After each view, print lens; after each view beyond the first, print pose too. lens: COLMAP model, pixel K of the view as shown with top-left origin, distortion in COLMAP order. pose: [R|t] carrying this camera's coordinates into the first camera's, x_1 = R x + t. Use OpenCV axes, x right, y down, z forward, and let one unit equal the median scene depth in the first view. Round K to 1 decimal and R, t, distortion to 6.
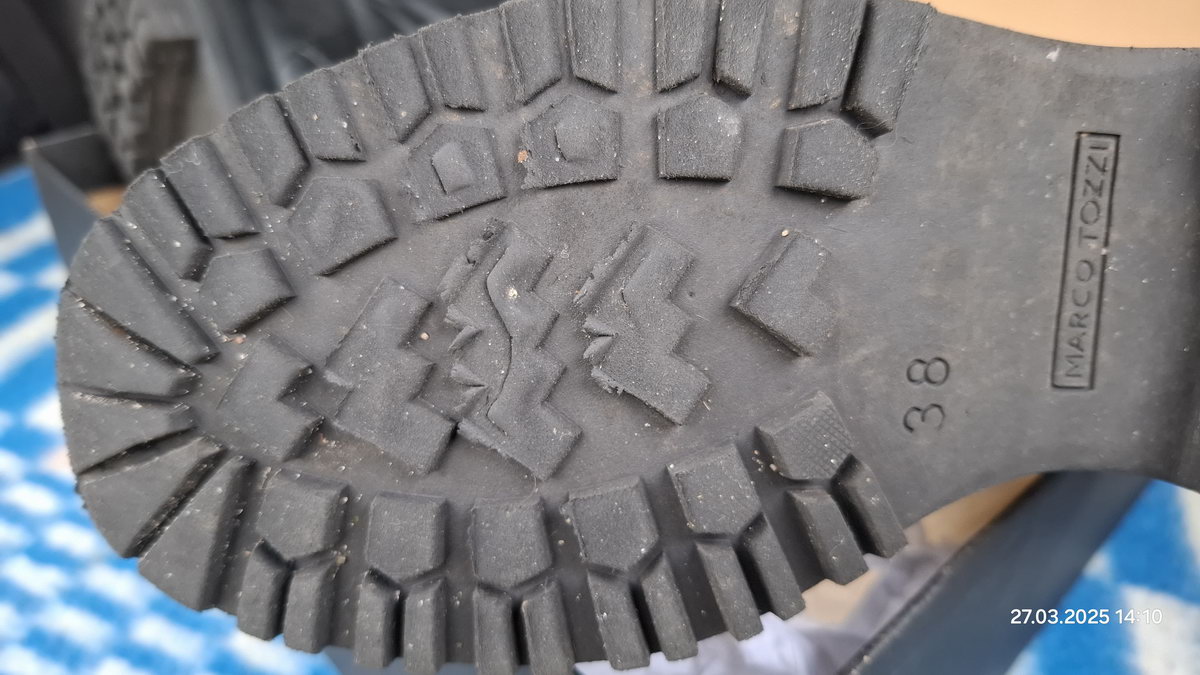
lens RADIAL K [[818.8, 0, 600.0], [0, 818.8, 337.5], [0, 0, 1]] dist [0.066538, -0.148483]
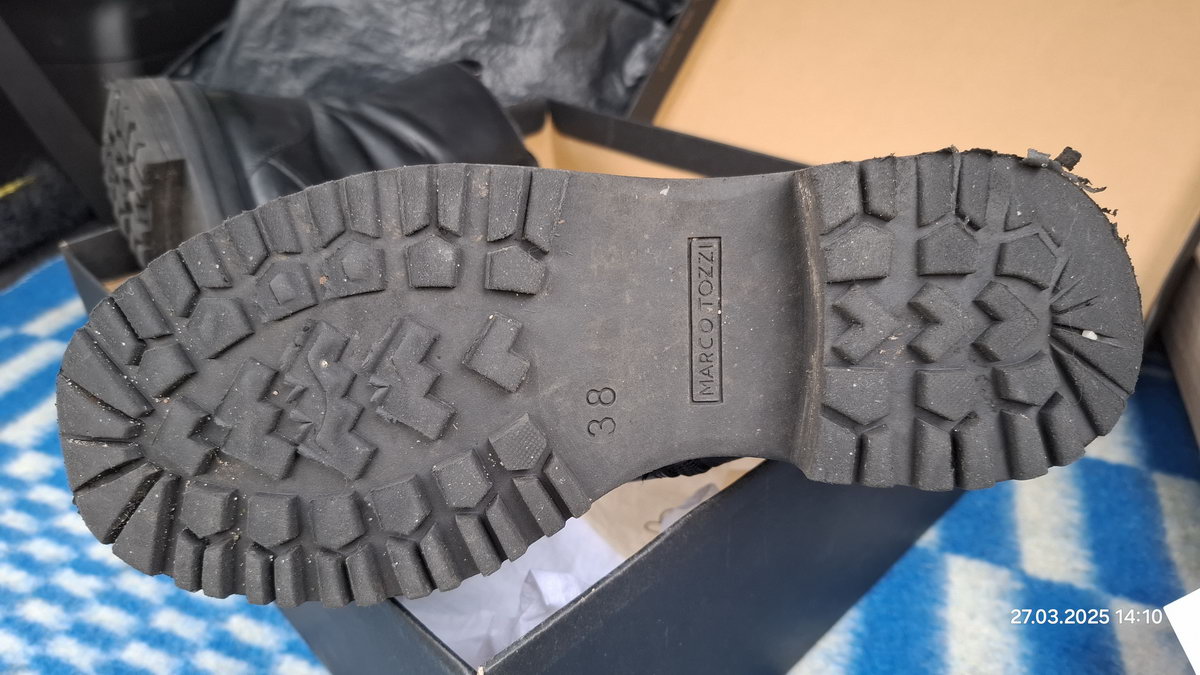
lens RADIAL K [[772.7, 0, 600.0], [0, 772.7, 337.5], [0, 0, 1]] dist [0.056583, -0.120213]
pose [[0.997871, -0.056594, -0.032413, 0.464437], [0.055710, 0.998067, -0.027549, -0.031877], [0.033909, 0.025685, 0.999095, -0.482747]]
